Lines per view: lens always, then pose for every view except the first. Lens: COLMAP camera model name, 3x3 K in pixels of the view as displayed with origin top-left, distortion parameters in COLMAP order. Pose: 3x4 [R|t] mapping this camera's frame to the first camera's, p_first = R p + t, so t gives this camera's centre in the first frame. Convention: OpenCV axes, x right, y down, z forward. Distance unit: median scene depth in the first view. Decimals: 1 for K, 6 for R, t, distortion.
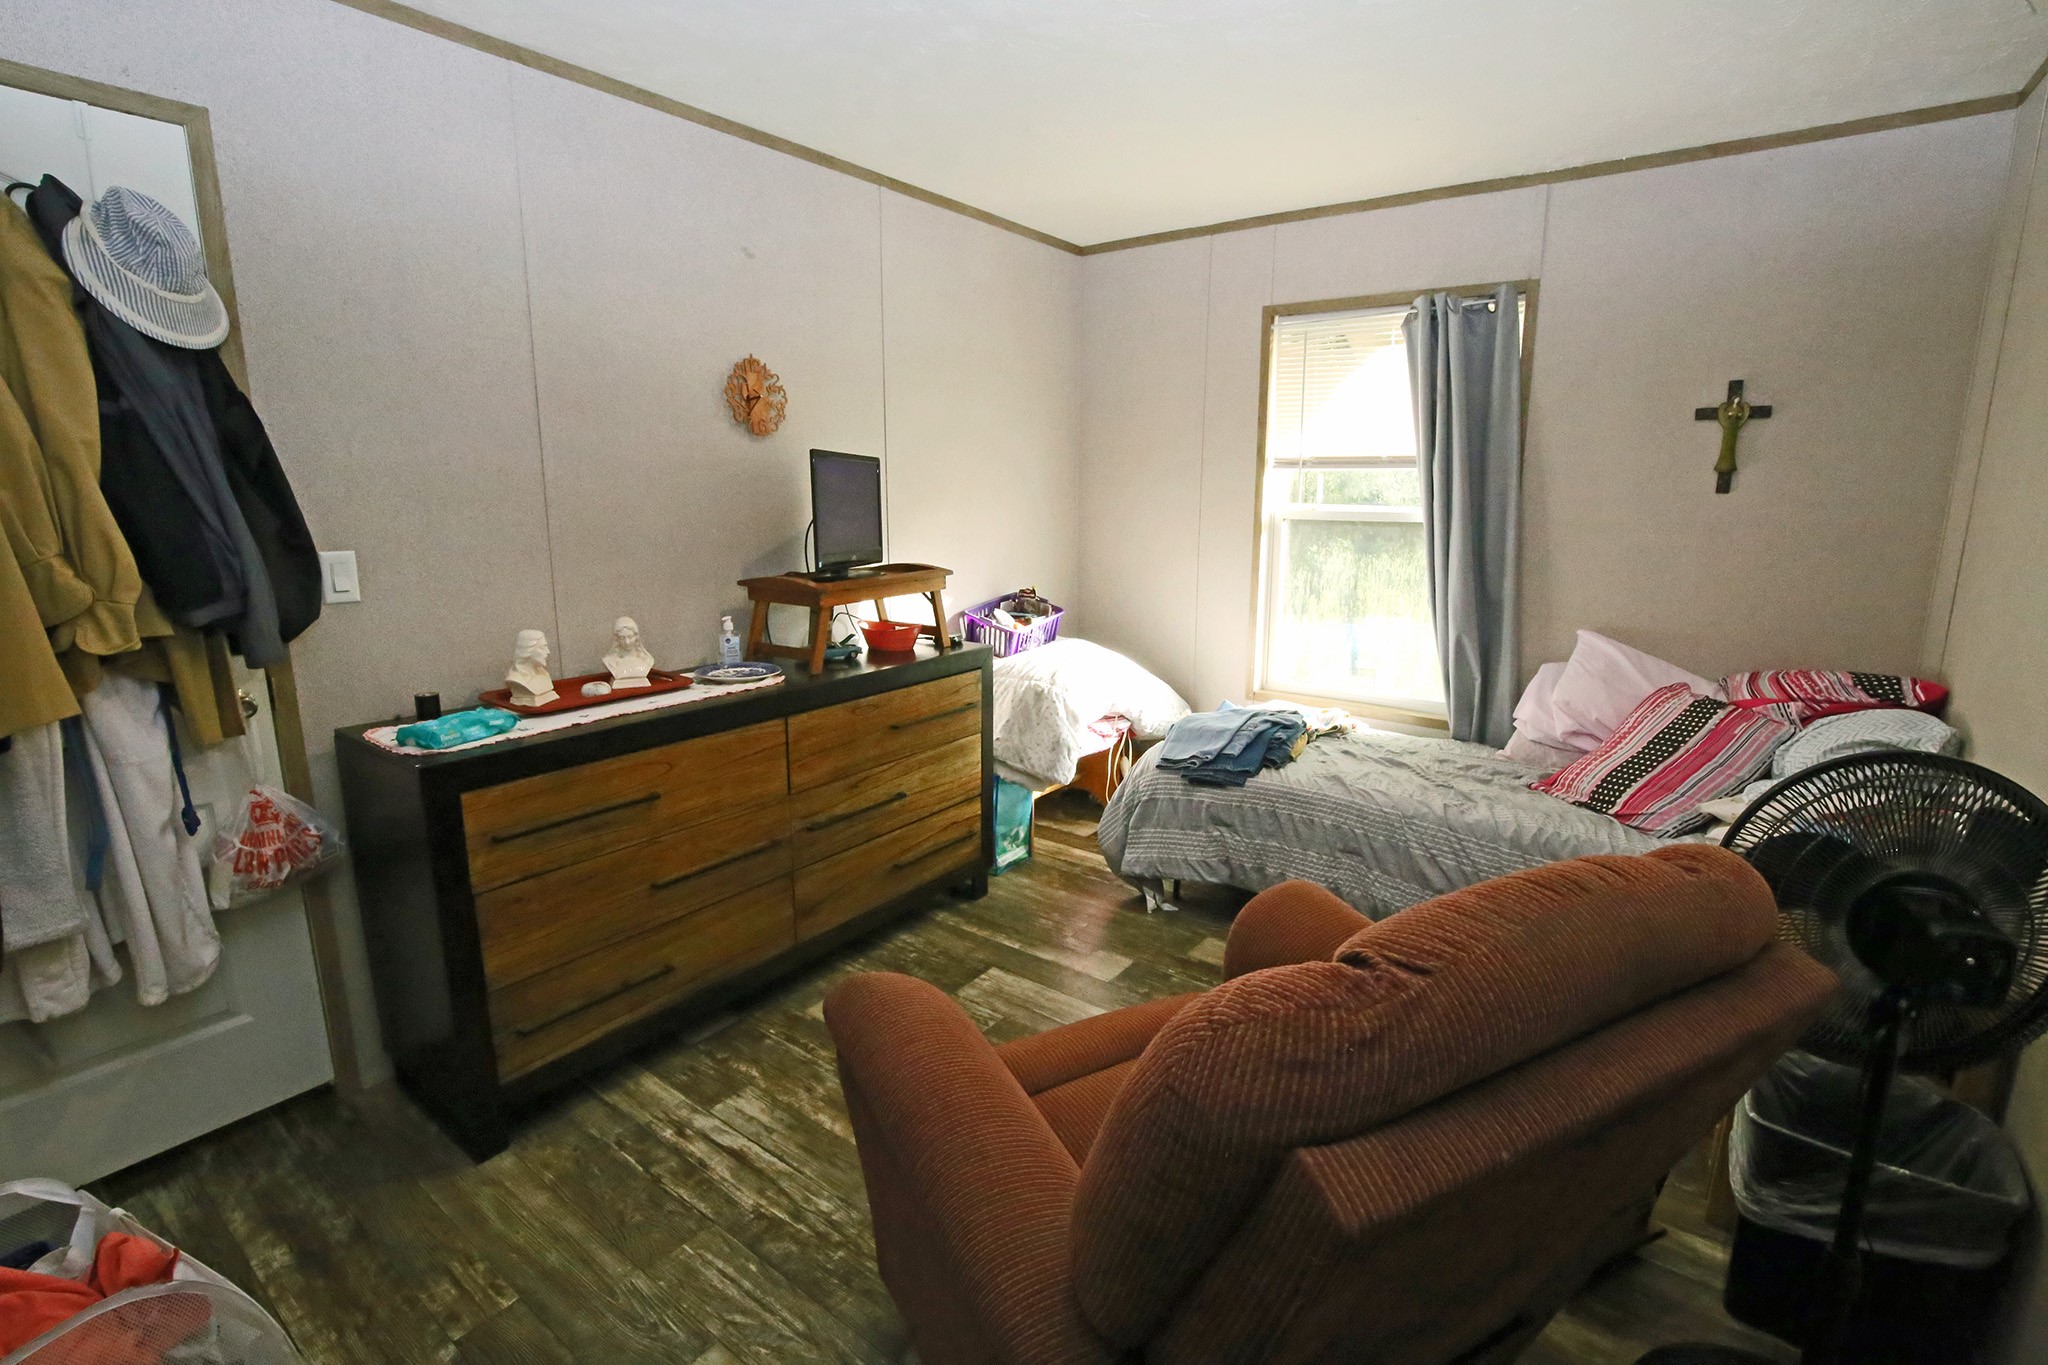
lens RADIAL K [[949.5, 0, 1037.4], [0, 949.5, 675.6], [0, 0, 1]] dist [-0.033126, 0.005491]
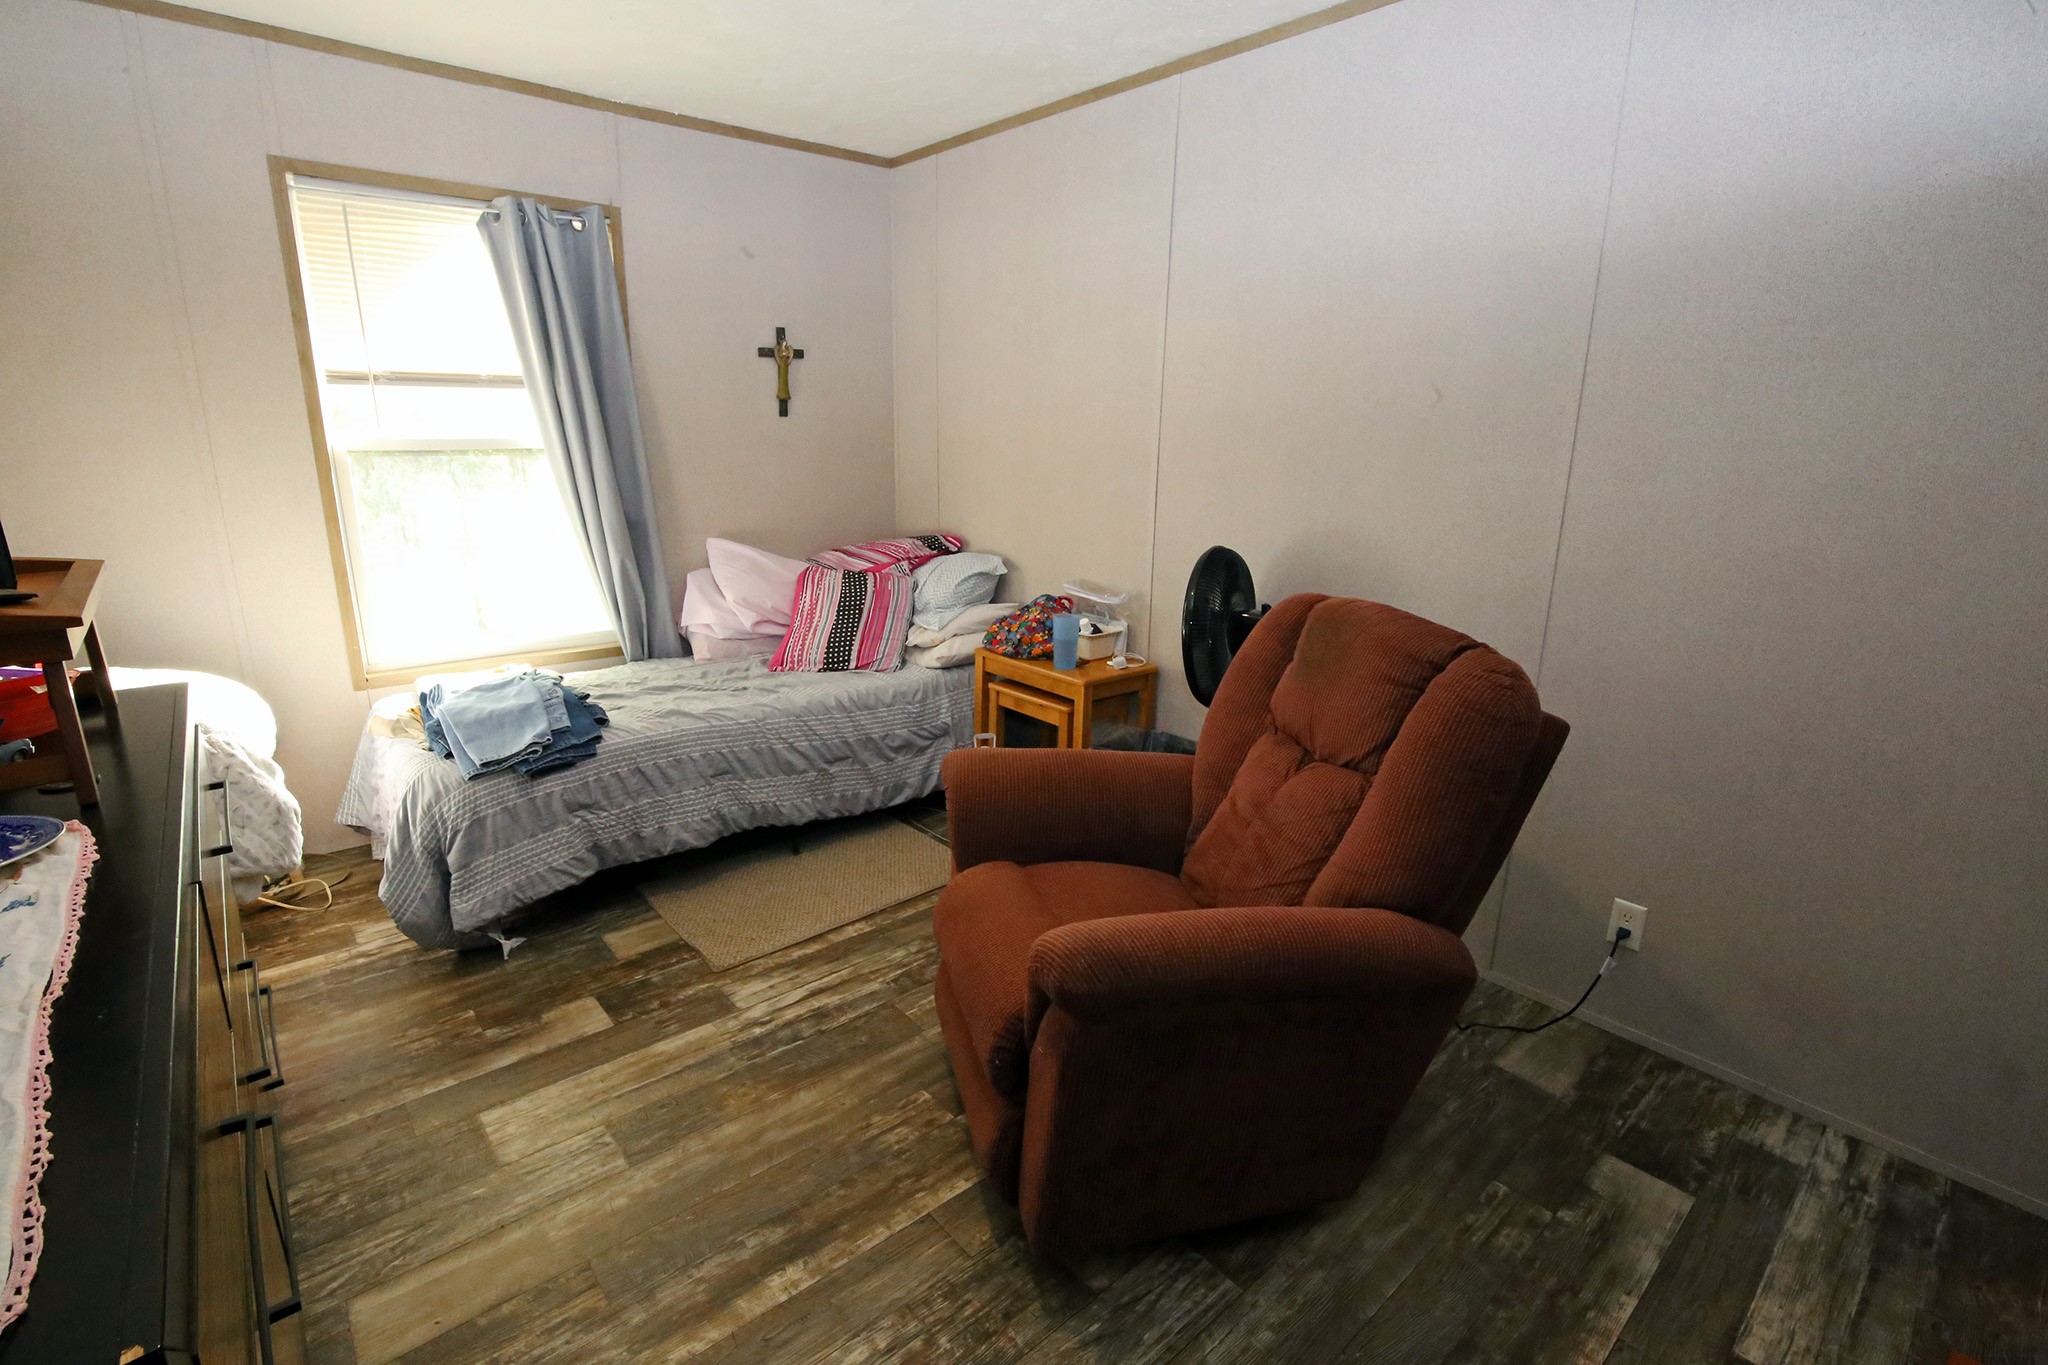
lens RADIAL K [[949.5, 0, 1041.3], [0, 949.5, 670.3], [0, 0, 1]] dist [-0.033126, 0.005491]
pose [[0.197221, -0.244991, 0.949254, -0.487194], [0.176758, 0.961290, 0.211374, -0.067425], [-0.964293, 0.126100, 0.232891, 0.373453]]
